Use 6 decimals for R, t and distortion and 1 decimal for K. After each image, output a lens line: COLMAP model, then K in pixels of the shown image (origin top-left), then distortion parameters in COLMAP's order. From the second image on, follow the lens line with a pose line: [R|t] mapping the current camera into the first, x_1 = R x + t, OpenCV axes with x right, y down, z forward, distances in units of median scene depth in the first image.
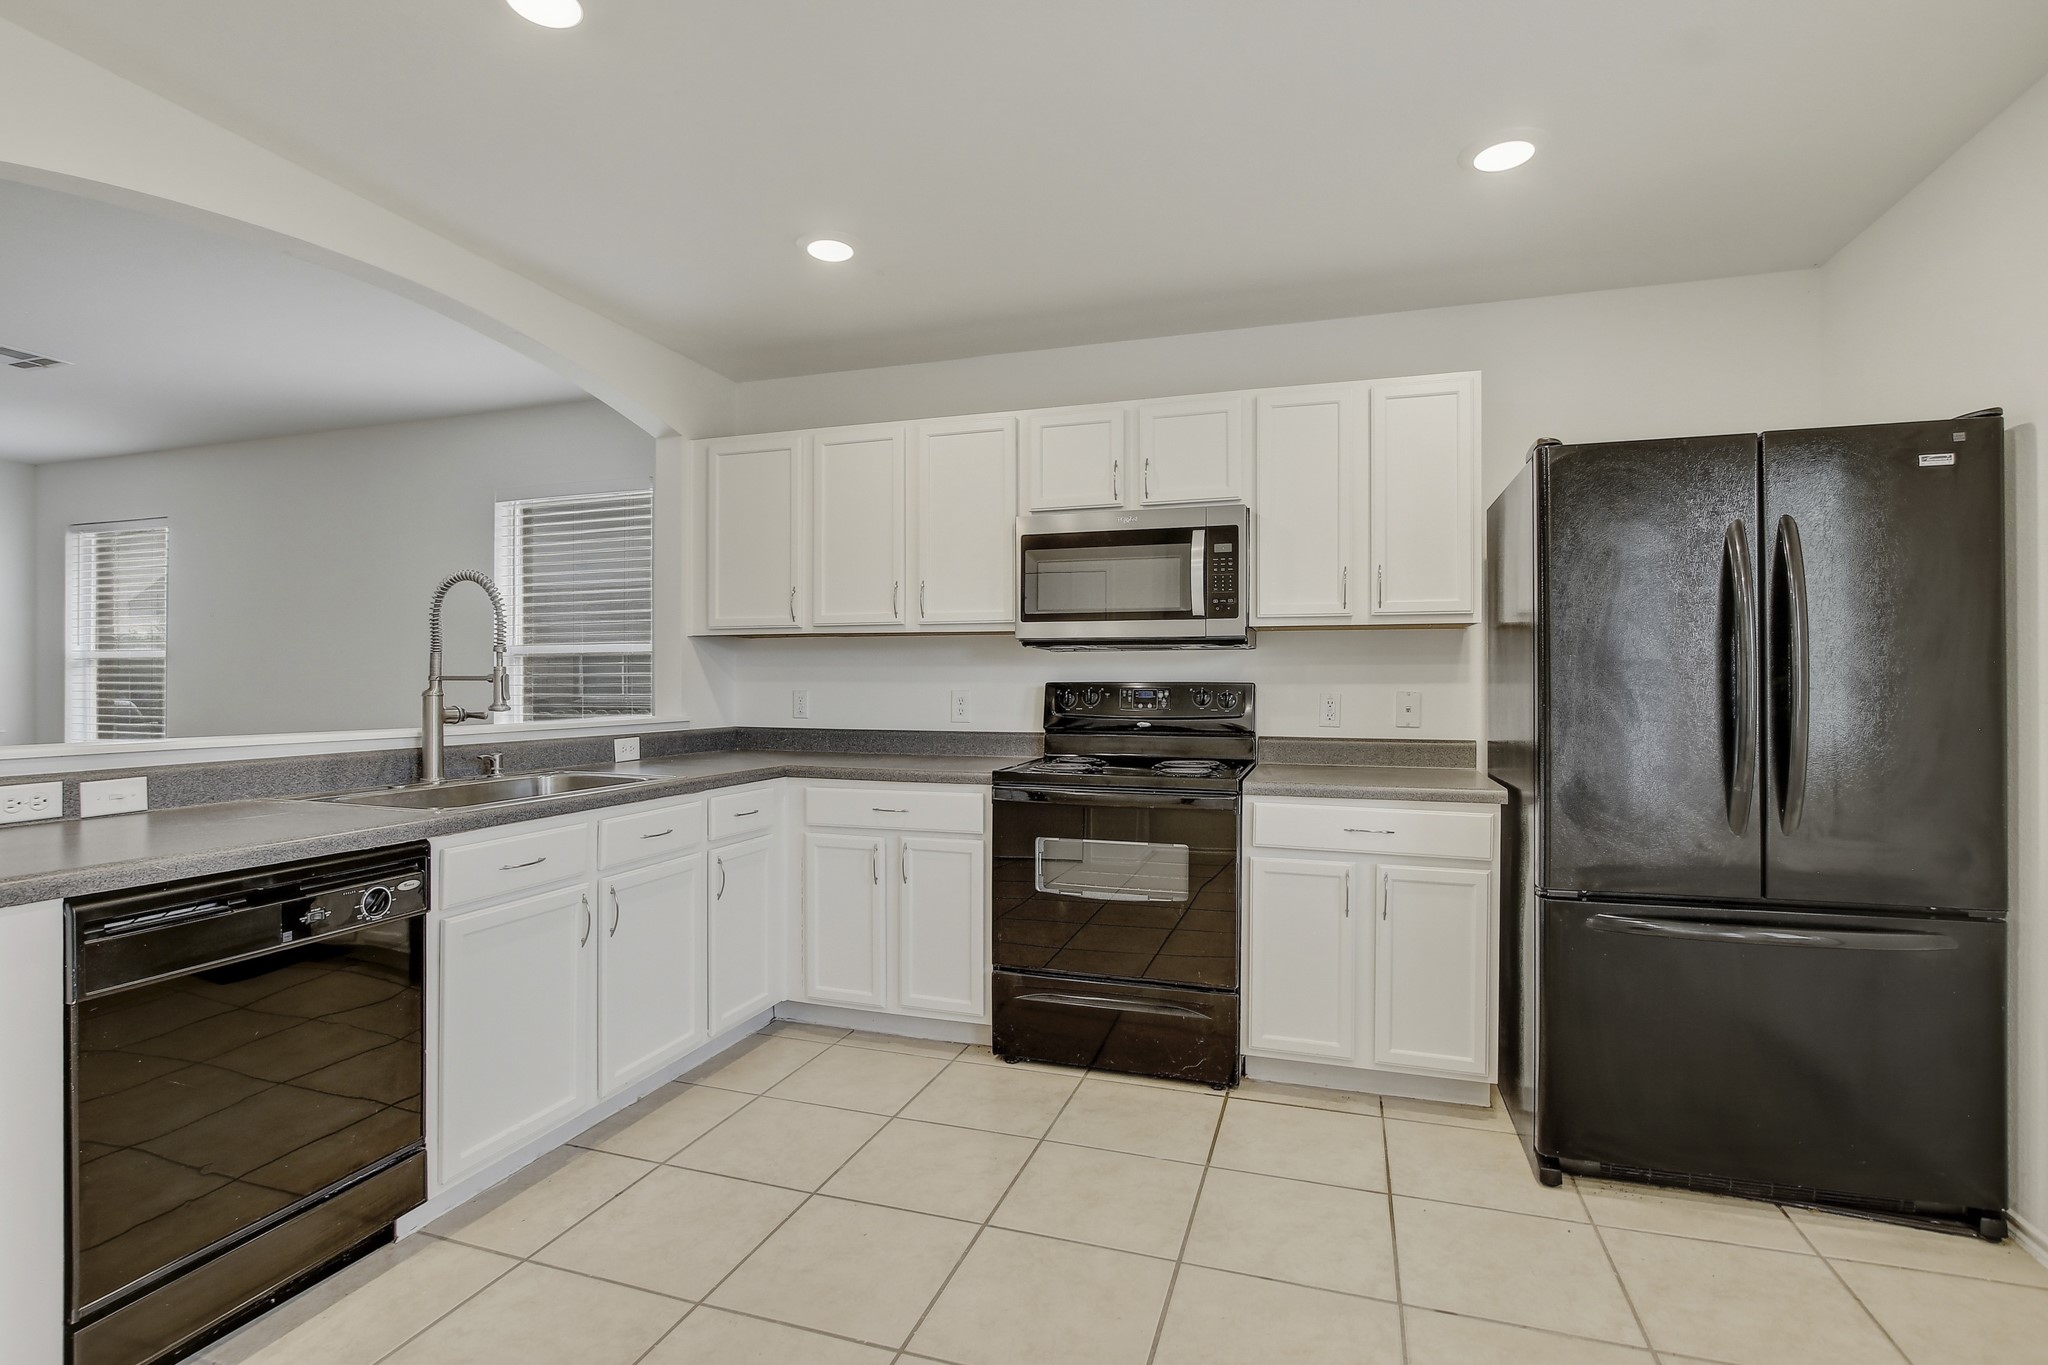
lens RADIAL K [[963.3, 0, 1023.3], [0, 963.3, 680.2], [0, 0, 1]] dist [-0.020945, 0.003706]
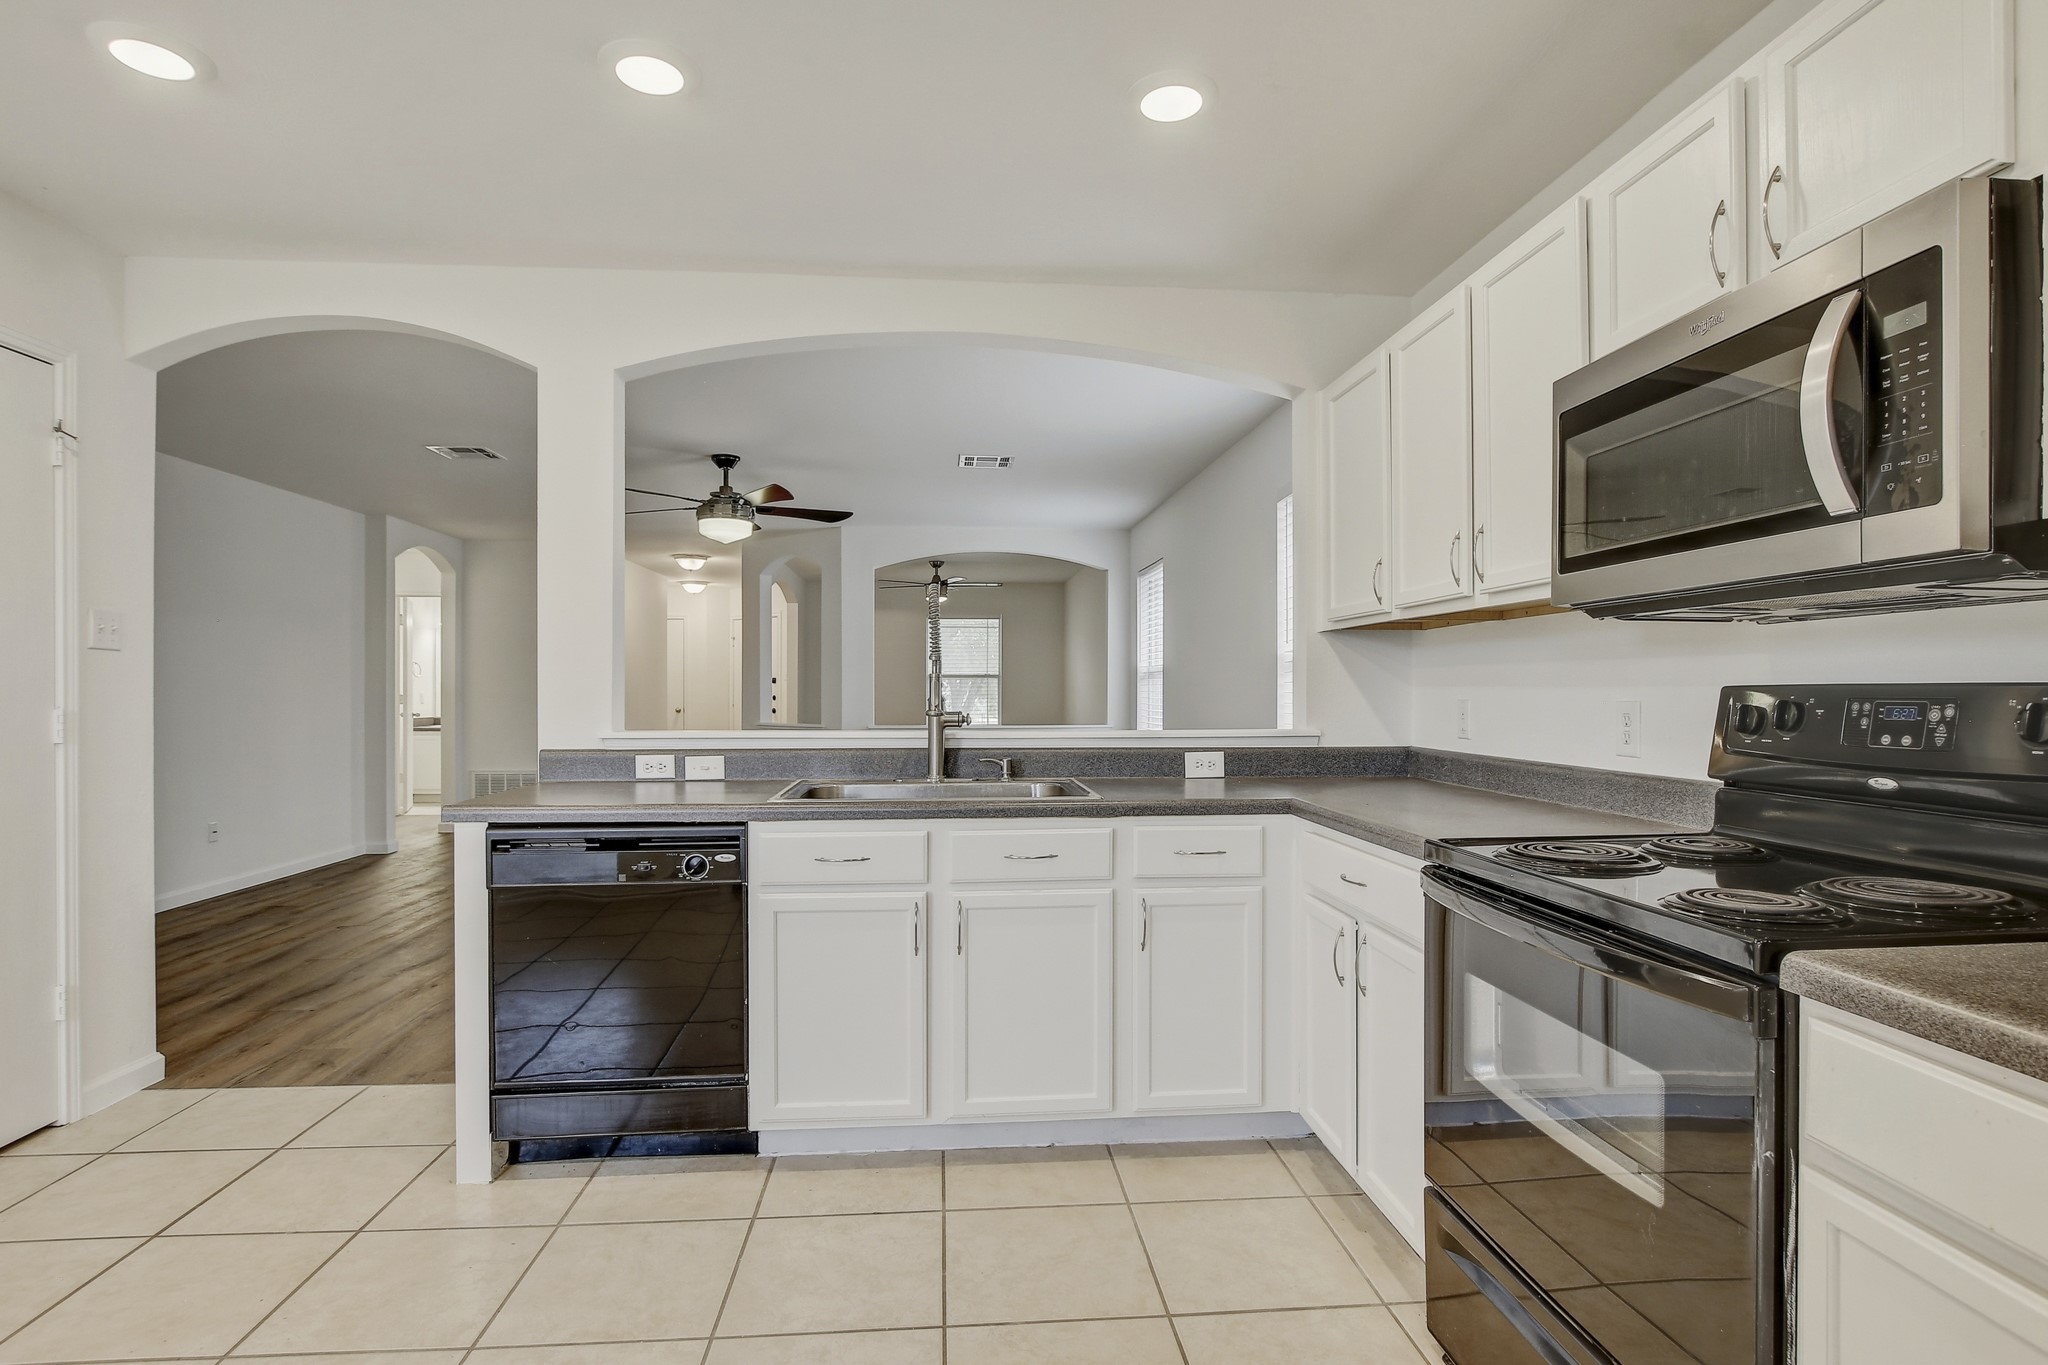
lens RADIAL K [[1026.8, 0, 1026.6], [0, 1026.8, 688.9], [0, 0, 1]] dist [-0.012151, -0.000005]
pose [[0.387632, -0.003474, -0.921808, 0.476602], [0.003925, 0.999990, -0.002118, 0.004450], [0.921806, -0.002797, 0.387642, 0.584346]]
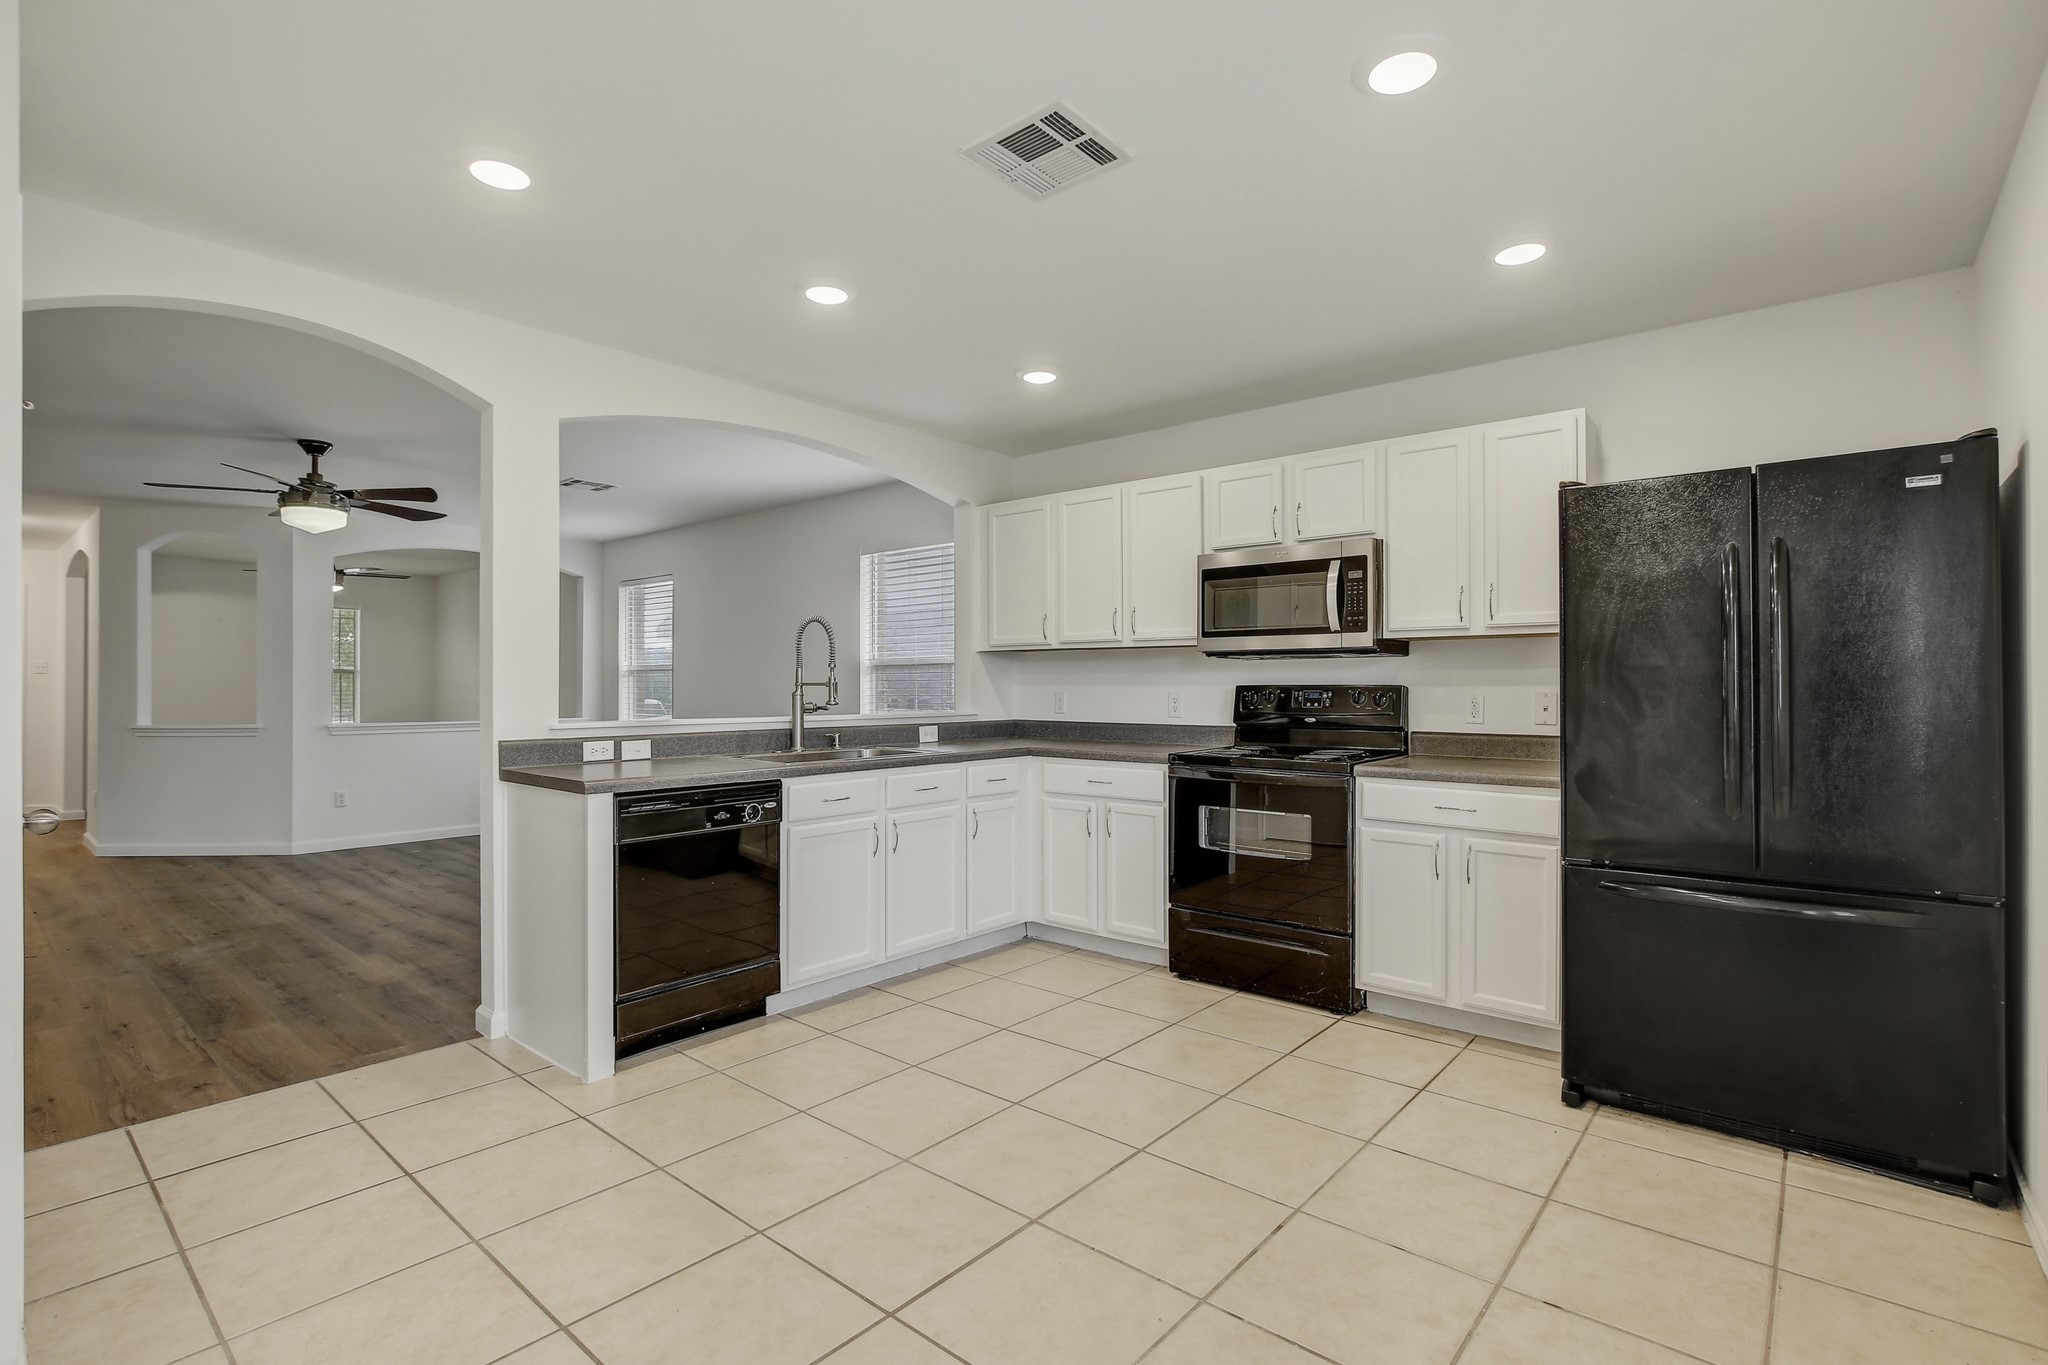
lens RADIAL K [[963.3, 0, 1031.7], [0, 963.3, 675.1], [0, 0, 1]] dist [-0.020945, 0.003706]
pose [[0.926196, -0.006852, -0.376981, 0.311415], [0.004299, 0.999962, -0.007615, -0.003128], [0.377019, 0.005432, 0.926190, -0.298905]]
